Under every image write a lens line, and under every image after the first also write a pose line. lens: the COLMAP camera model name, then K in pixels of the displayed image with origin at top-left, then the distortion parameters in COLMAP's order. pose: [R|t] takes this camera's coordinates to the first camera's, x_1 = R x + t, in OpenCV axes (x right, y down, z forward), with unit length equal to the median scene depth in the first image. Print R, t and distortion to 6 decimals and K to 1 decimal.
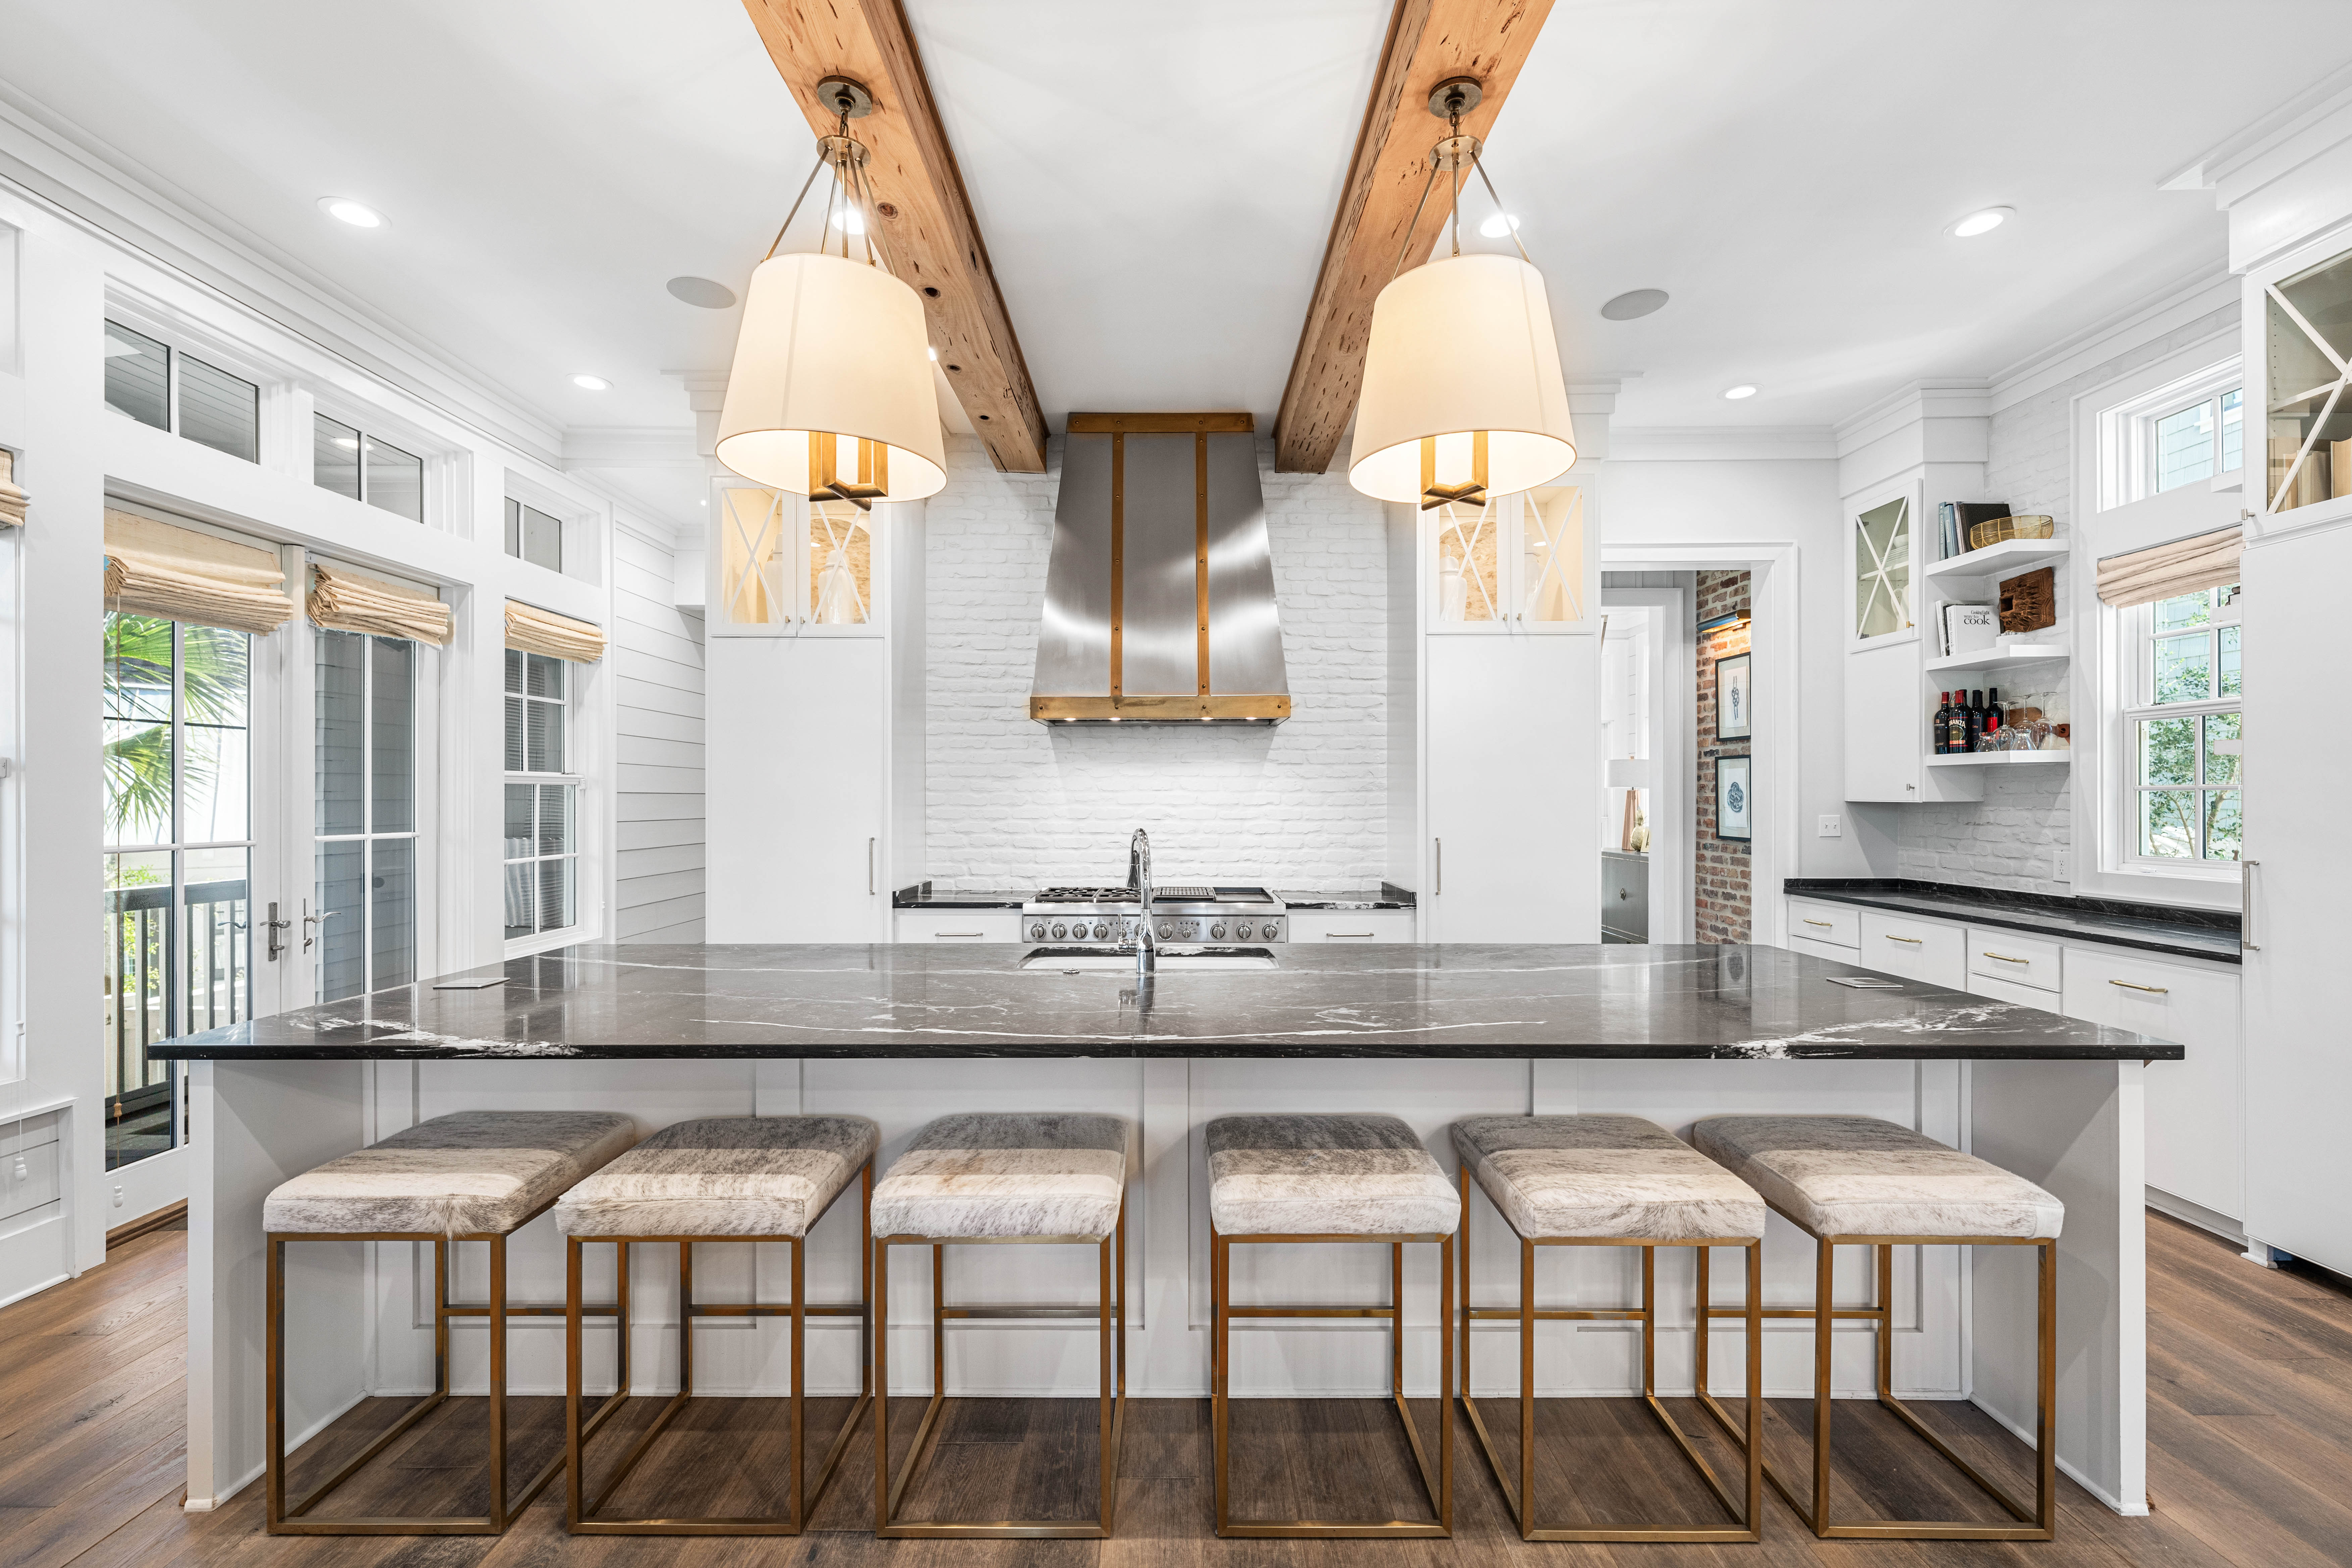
lens RADIAL K [[981.7, 0, 1187.2], [0, 981.7, 796.7], [0, 0, 1]] dist [-0.001775, 0.000226]
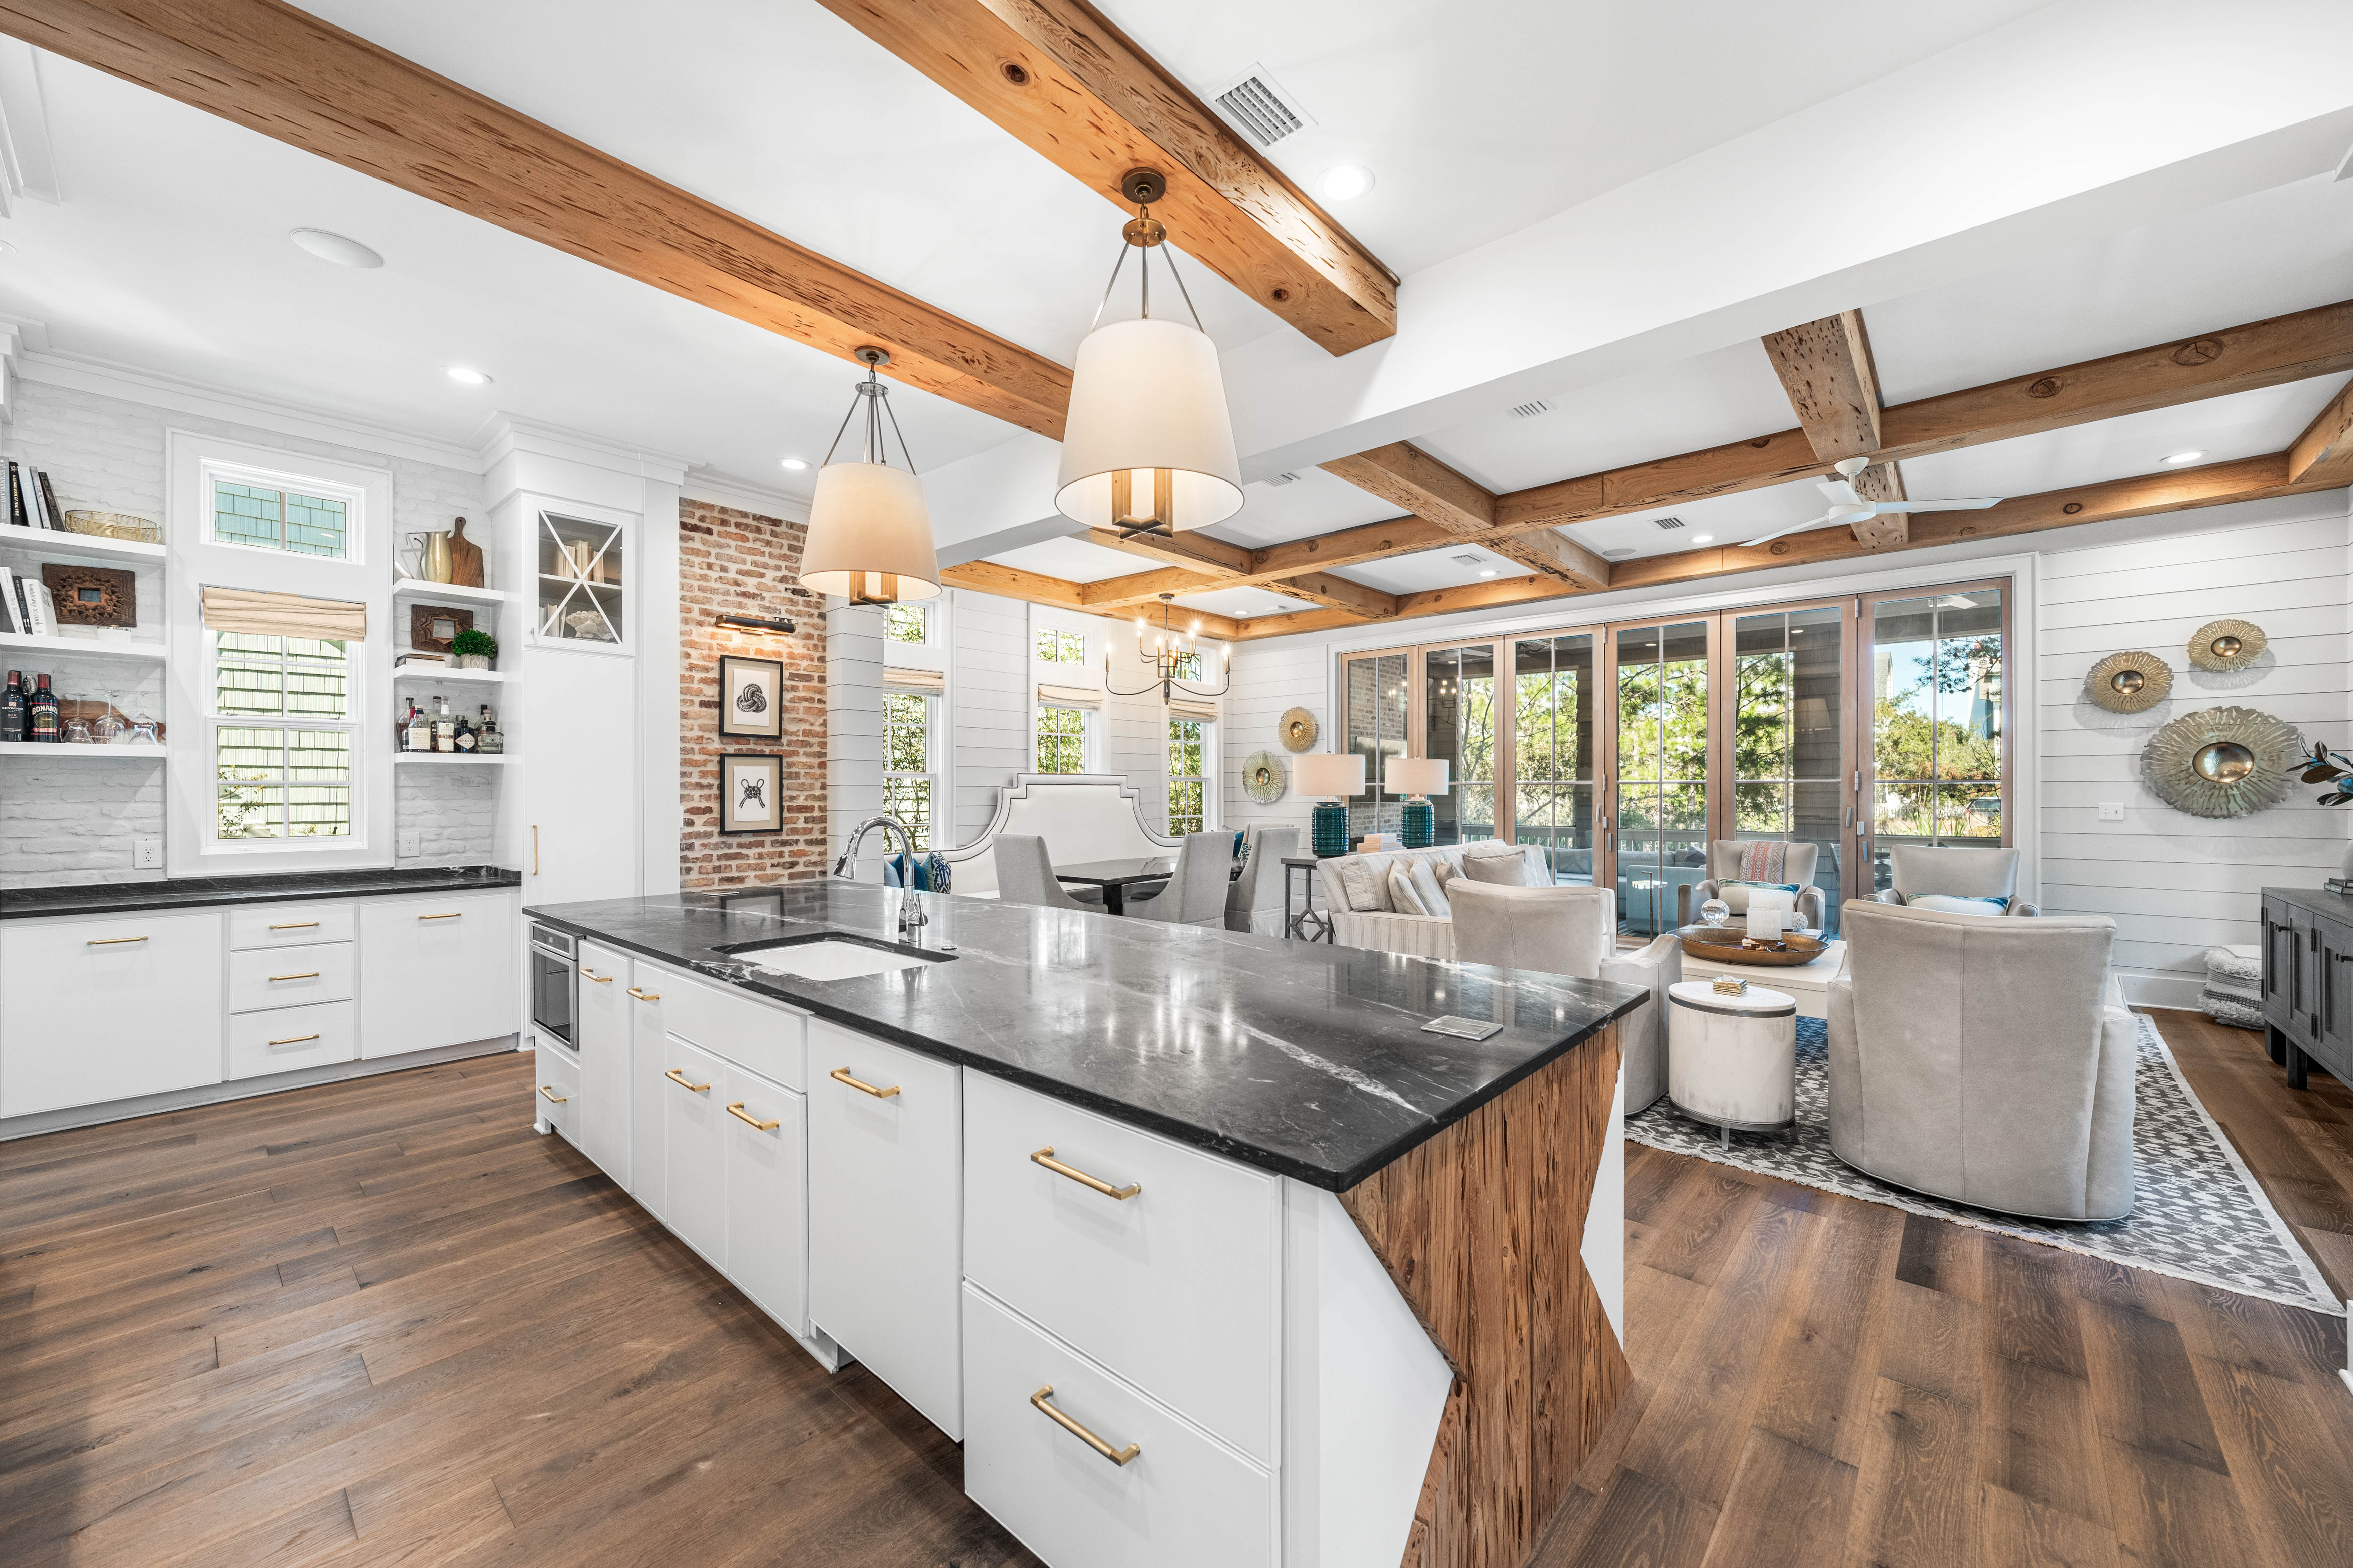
lens RADIAL K [[900.6, 0, 1181.4], [0, 900.6, 793.8], [0, 0, 1]] dist [-0.005729, 0.000681]
pose [[-0.744805, -0.000272, 0.667282, -0.555855], [0.001086, 0.999998, 0.001620, 0.004085], [-0.667282, 0.001932, -0.744803, 0.888416]]
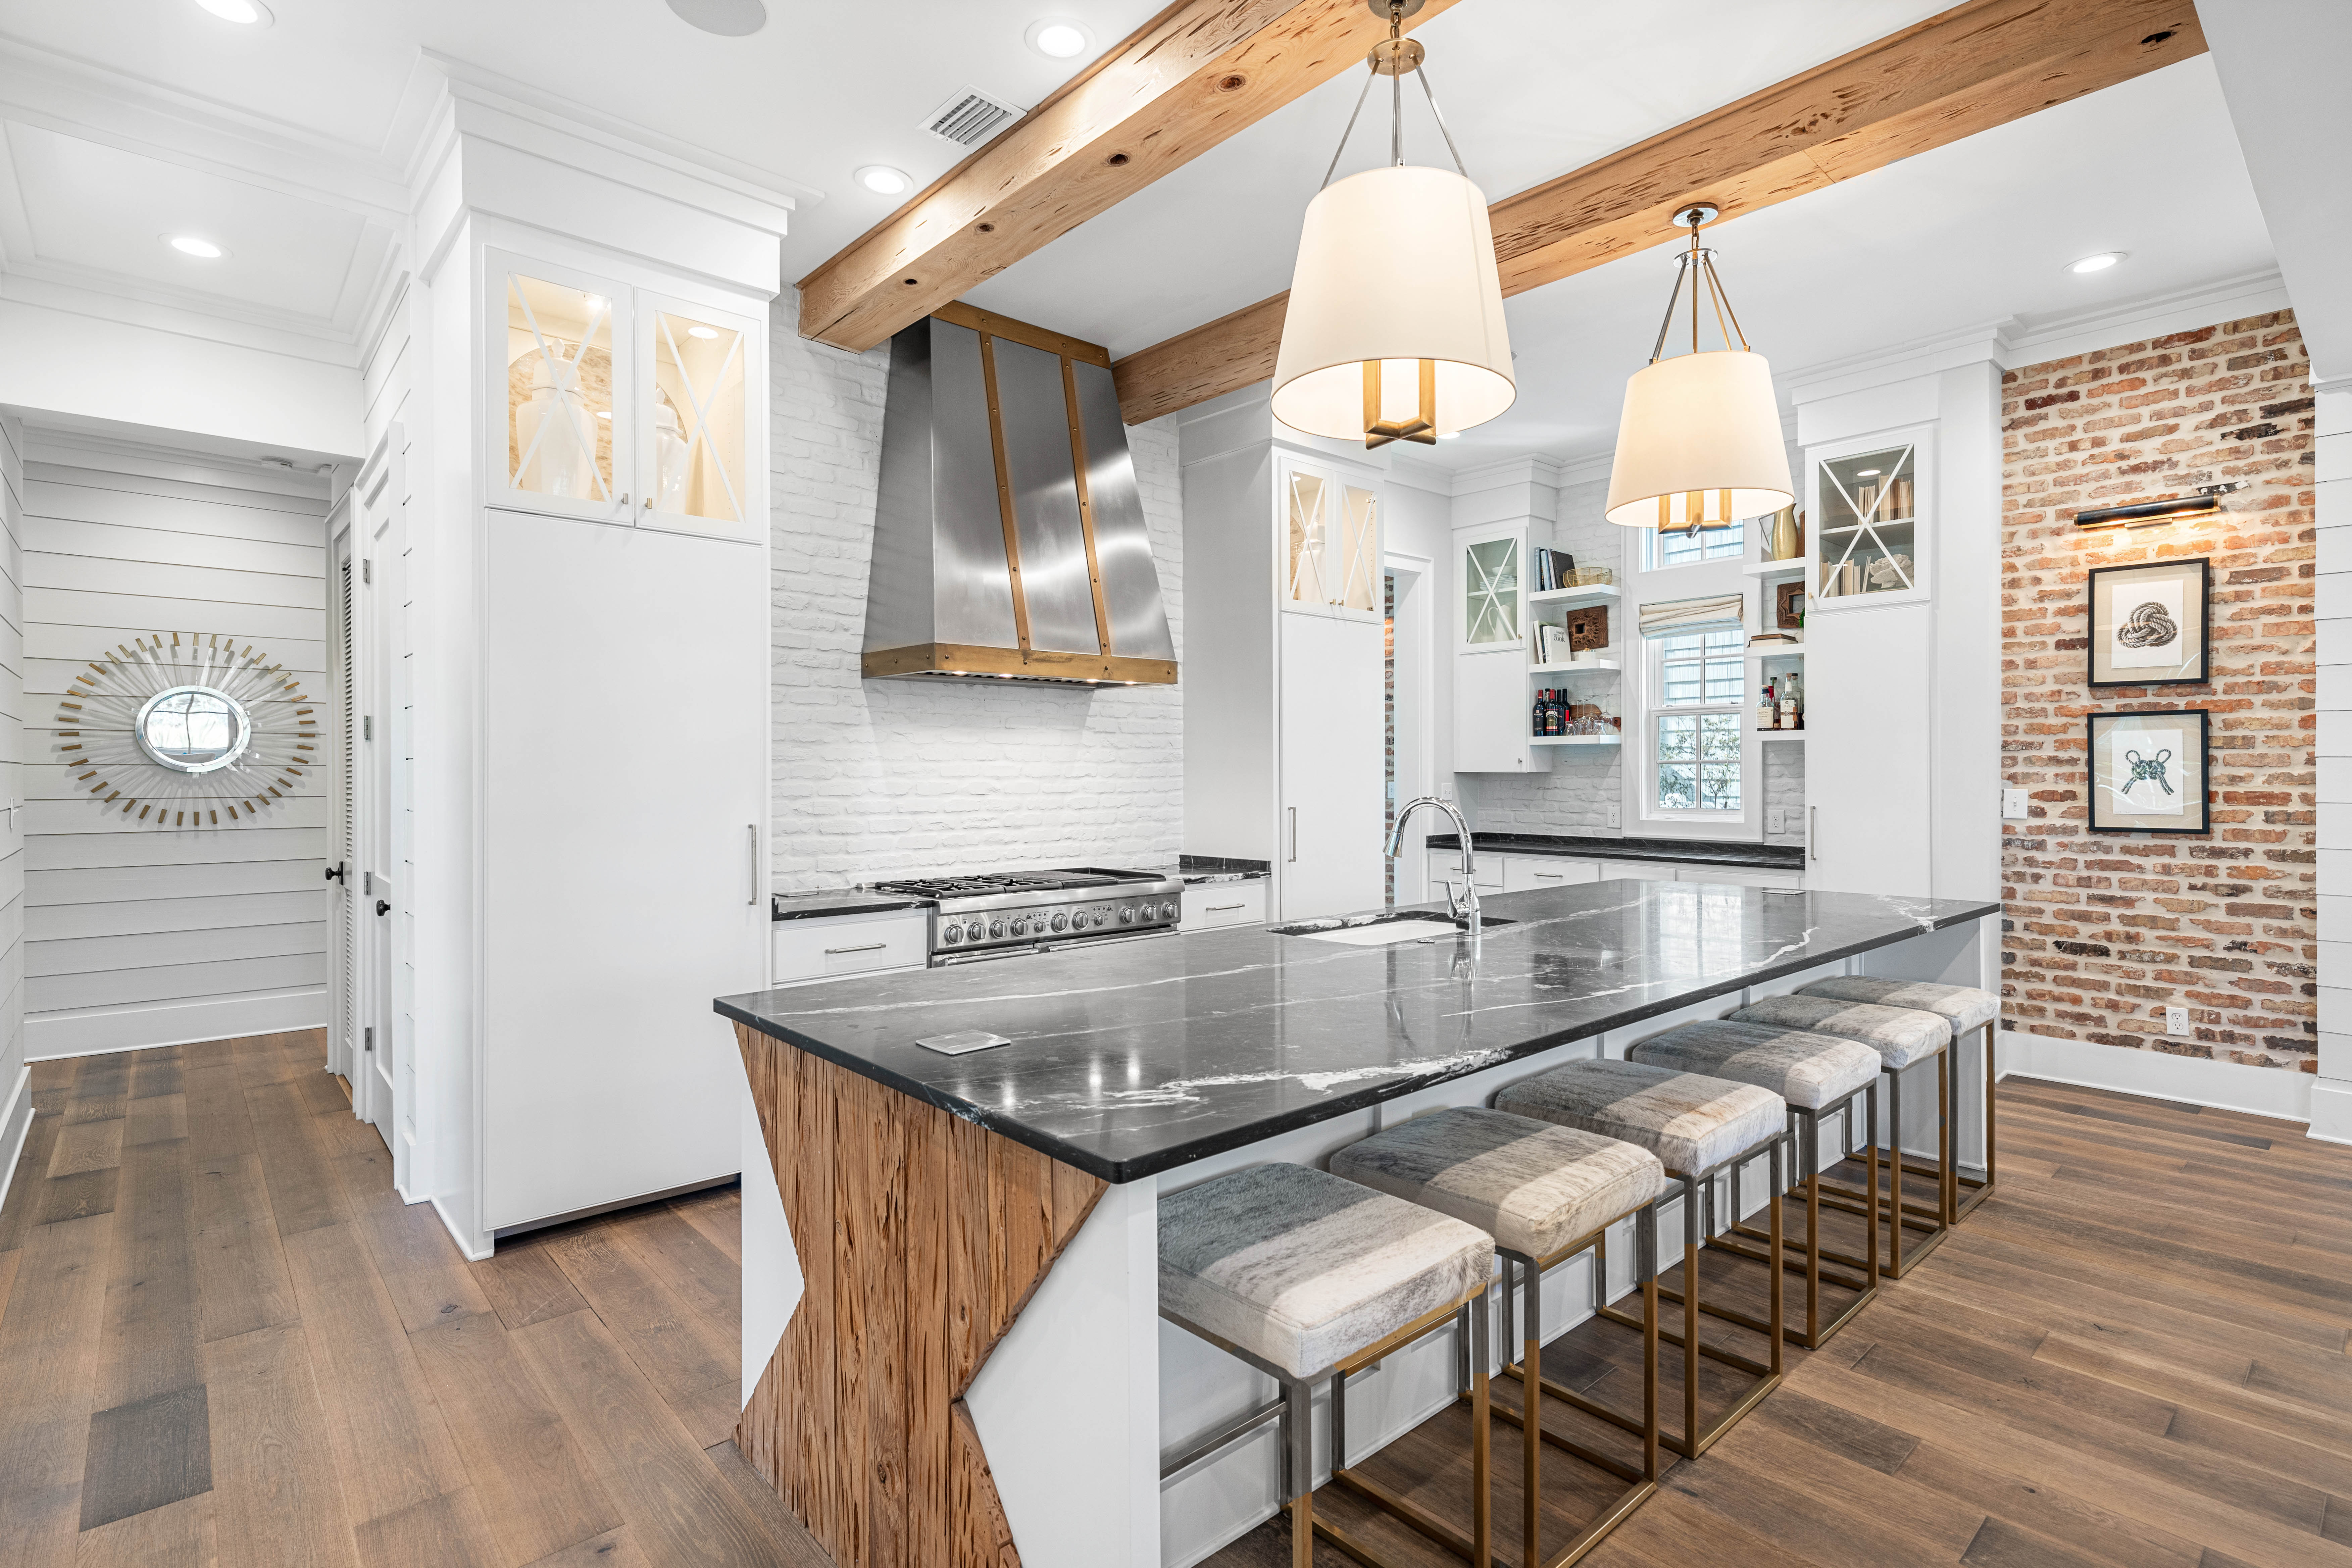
lens RADIAL K [[1124.1, 0, 1175.2], [0, 1124.1, 772.4], [0, 0, 1]] dist [-0.002868, 0.000690]
pose [[0.750645, -0.001715, 0.660704, -0.604855], [0.000997, 0.999998, 0.001463, 0.003026], [-0.660705, -0.000439, 0.750646, 0.178693]]
